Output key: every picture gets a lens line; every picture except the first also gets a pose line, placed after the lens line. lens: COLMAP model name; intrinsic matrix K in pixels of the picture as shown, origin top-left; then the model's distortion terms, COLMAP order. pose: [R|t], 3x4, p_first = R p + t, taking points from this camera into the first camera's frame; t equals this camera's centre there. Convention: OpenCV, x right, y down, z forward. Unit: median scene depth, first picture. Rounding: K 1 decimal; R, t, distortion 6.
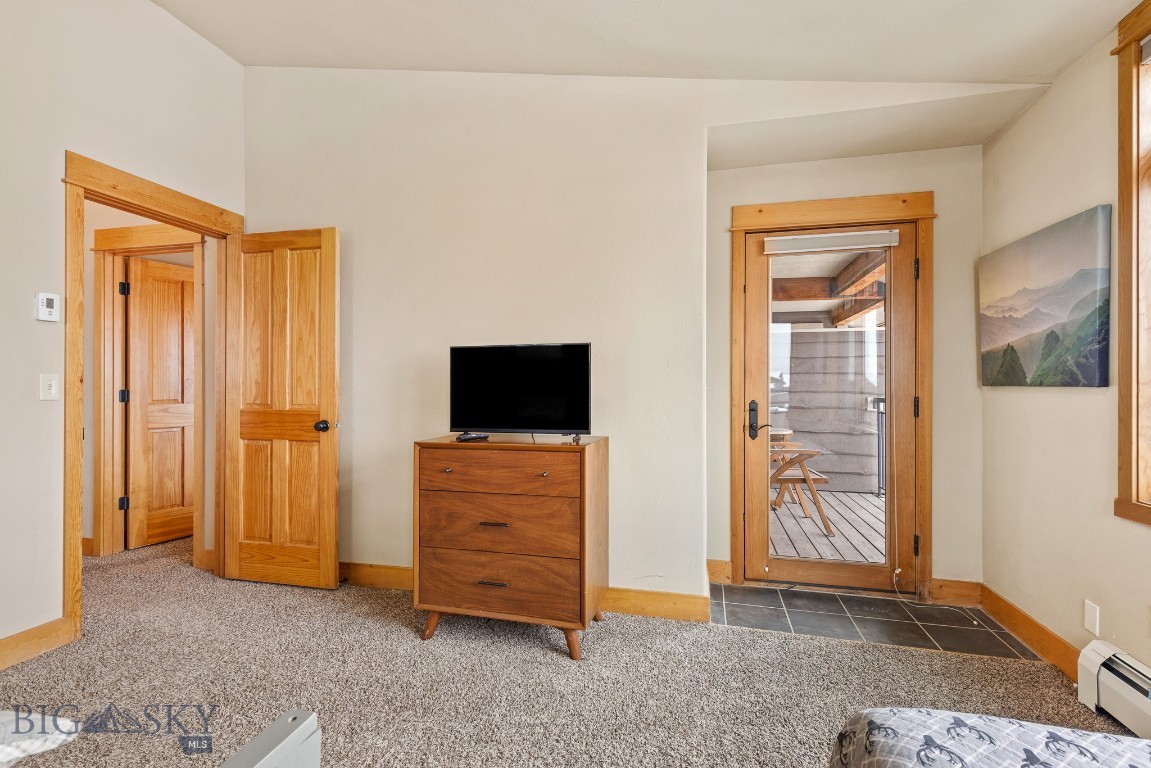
lens RADIAL K [[517.7, 0, 578.5], [0, 517.7, 389.4], [0, 0, 1]] dist [0.004995, 0.000232]
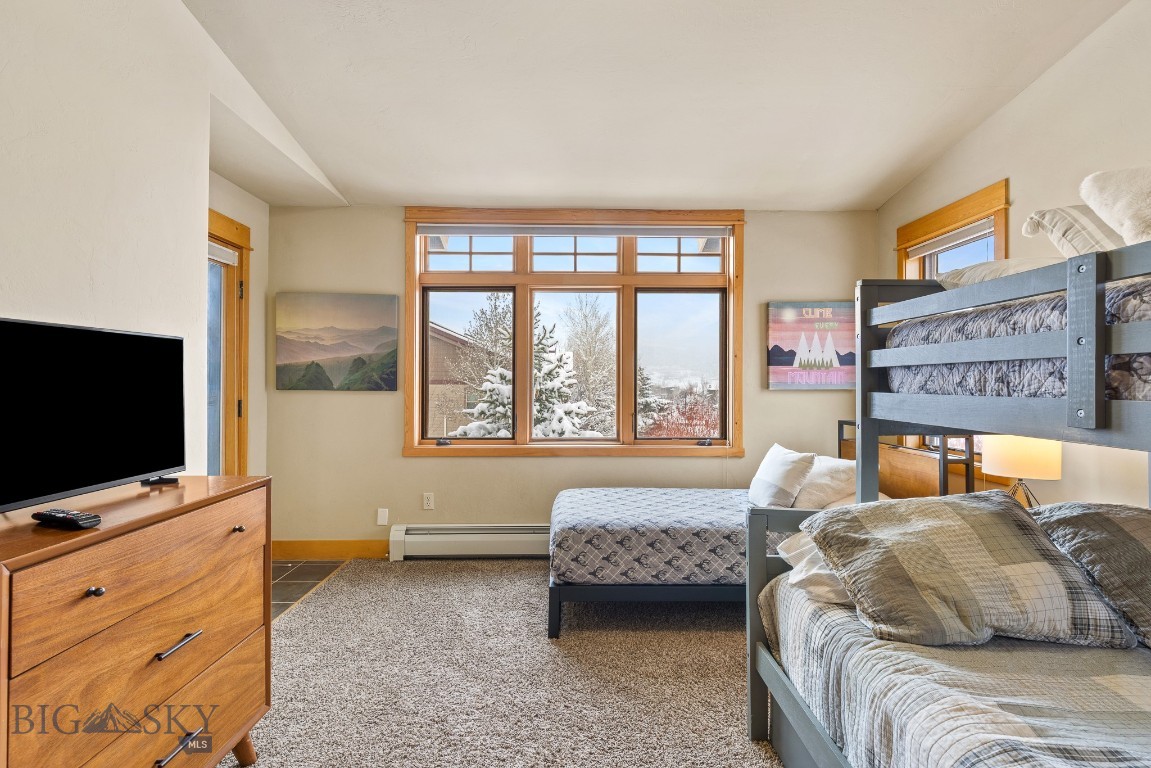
lens RADIAL K [[523.0, 0, 572.5], [0, 523.0, 381.5], [0, 0, 1]] dist [0.007683, -0.000353]
pose [[-0.254321, -0.001844, 0.967118, -0.815590], [-0.001945, 0.999997, 0.001395, -0.035299], [-0.967118, -0.001526, -0.254323, 0.699742]]
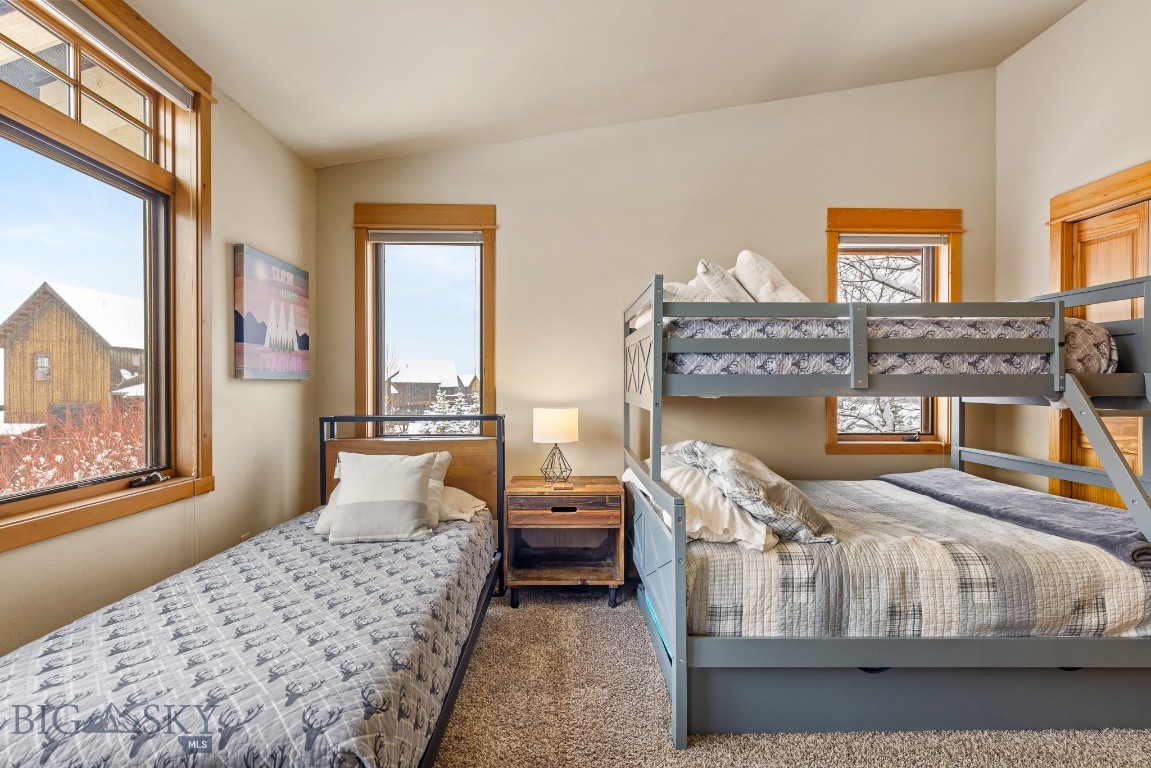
lens RADIAL K [[517.7, 0, 578.5], [0, 517.7, 389.4], [0, 0, 1]] dist [0.004995, 0.000232]
pose [[-0.963248, -0.002194, -0.268604, 0.188943], [-0.004148, 0.999969, 0.006709, 0.001174], [0.268581, 0.007577, -0.963227, 0.882964]]
